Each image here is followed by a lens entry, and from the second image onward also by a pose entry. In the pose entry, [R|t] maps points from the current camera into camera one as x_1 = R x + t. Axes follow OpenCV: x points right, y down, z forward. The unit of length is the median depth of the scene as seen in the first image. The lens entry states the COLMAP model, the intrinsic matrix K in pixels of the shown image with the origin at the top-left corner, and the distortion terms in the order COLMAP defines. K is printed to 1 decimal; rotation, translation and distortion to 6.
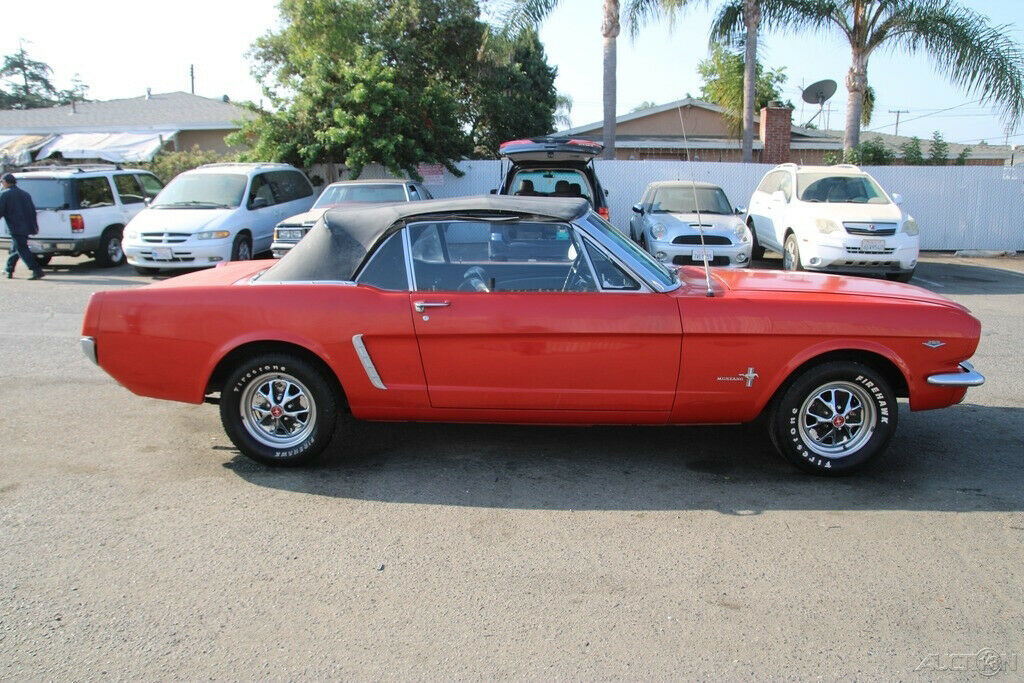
lens RADIAL K [[771.6, 0, 512.0], [0, 771.6, 341.5], [0, 0, 1]] dist [-0.134954, 0.112698]
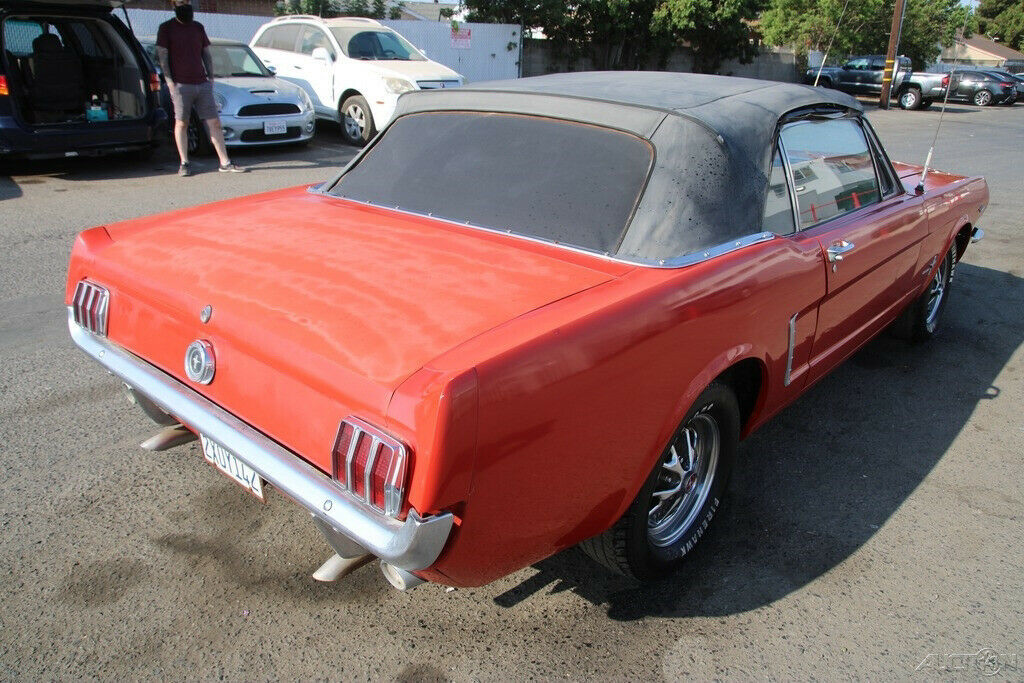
lens RADIAL K [[771.6, 0, 512.0], [0, 771.6, 341.5], [0, 0, 1]] dist [-0.134954, 0.112698]
pose [[0.640459, -0.263680, 0.721308, -0.250428], [0.125195, 0.962495, 0.240686, -0.052688], [-0.757719, -0.063845, 0.649450, 0.238564]]
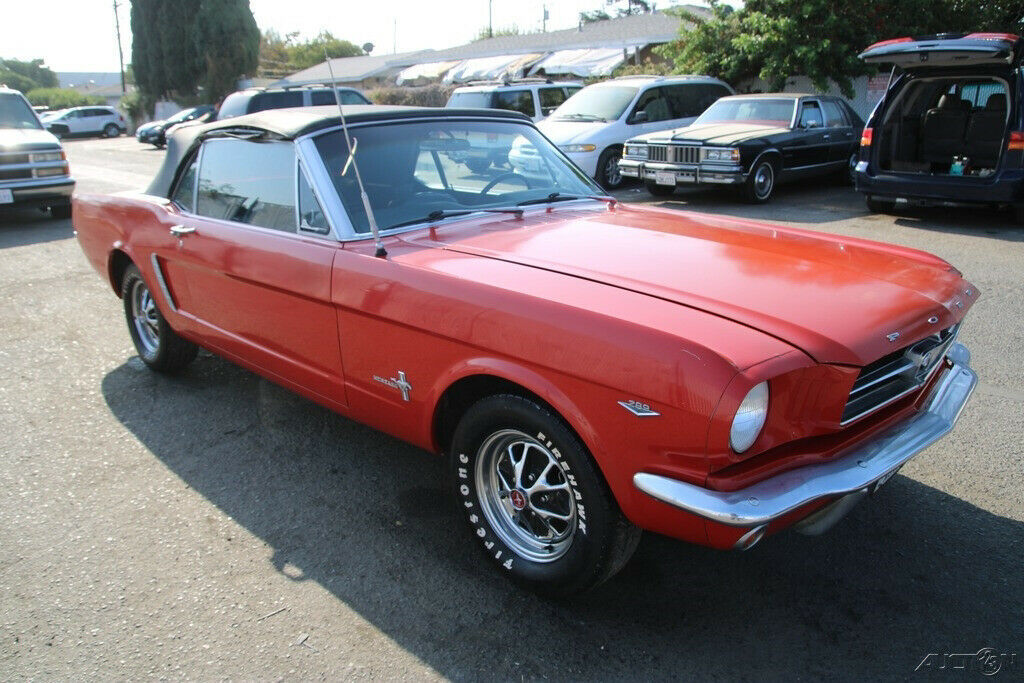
lens RADIAL K [[771.6, 0, 512.0], [0, 771.6, 341.5], [0, 0, 1]] dist [-0.134954, 0.112698]
pose [[0.737218, 0.190040, -0.648378, 0.246823], [-0.121439, 0.981271, 0.149532, -0.030868], [0.664651, -0.031499, 0.746489, 0.178513]]
